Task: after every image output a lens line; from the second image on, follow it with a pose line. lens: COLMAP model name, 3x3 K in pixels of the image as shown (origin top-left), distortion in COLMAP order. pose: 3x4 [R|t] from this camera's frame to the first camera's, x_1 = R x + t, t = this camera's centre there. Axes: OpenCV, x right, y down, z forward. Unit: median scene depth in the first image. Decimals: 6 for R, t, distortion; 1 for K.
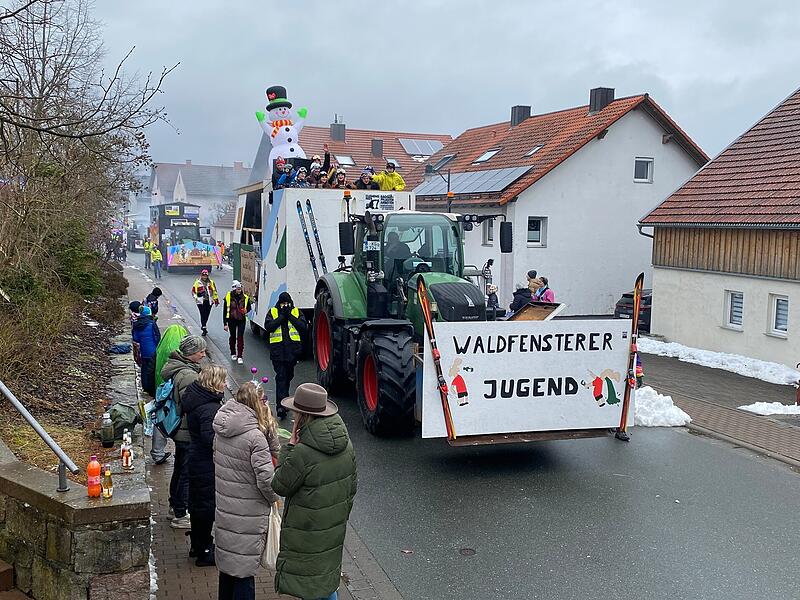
lens RADIAL K [[801.2, 0, 406.9], [0, 801.2, 298.1], [0, 0, 1]] dist [0.147840, -0.385938]
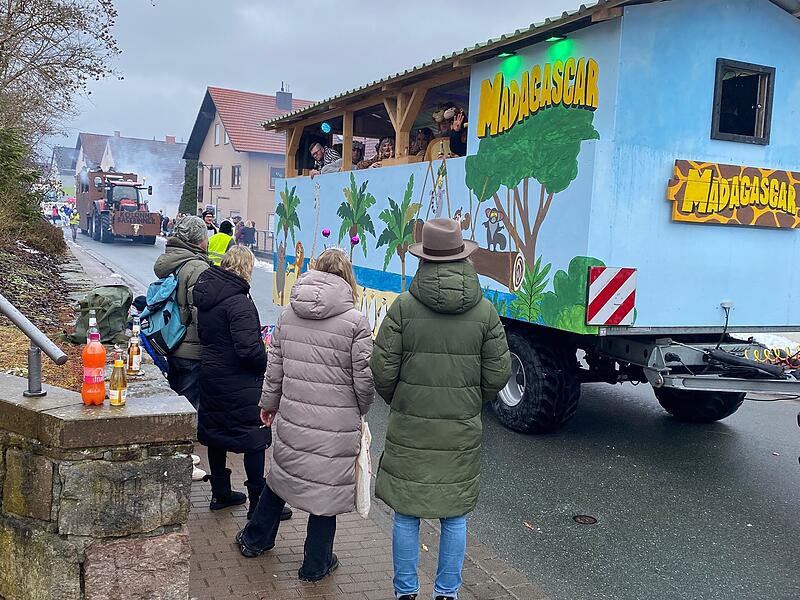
lens RADIAL K [[801.2, 0, 406.9], [0, 801.2, 298.1], [0, 0, 1]] dist [0.147840, -0.385938]
pose [[0.995836, 0.030101, 0.086046, -0.220323], [-0.031239, 0.999441, 0.011909, 0.158687], [-0.085640, -0.014548, 0.996220, 0.419883]]
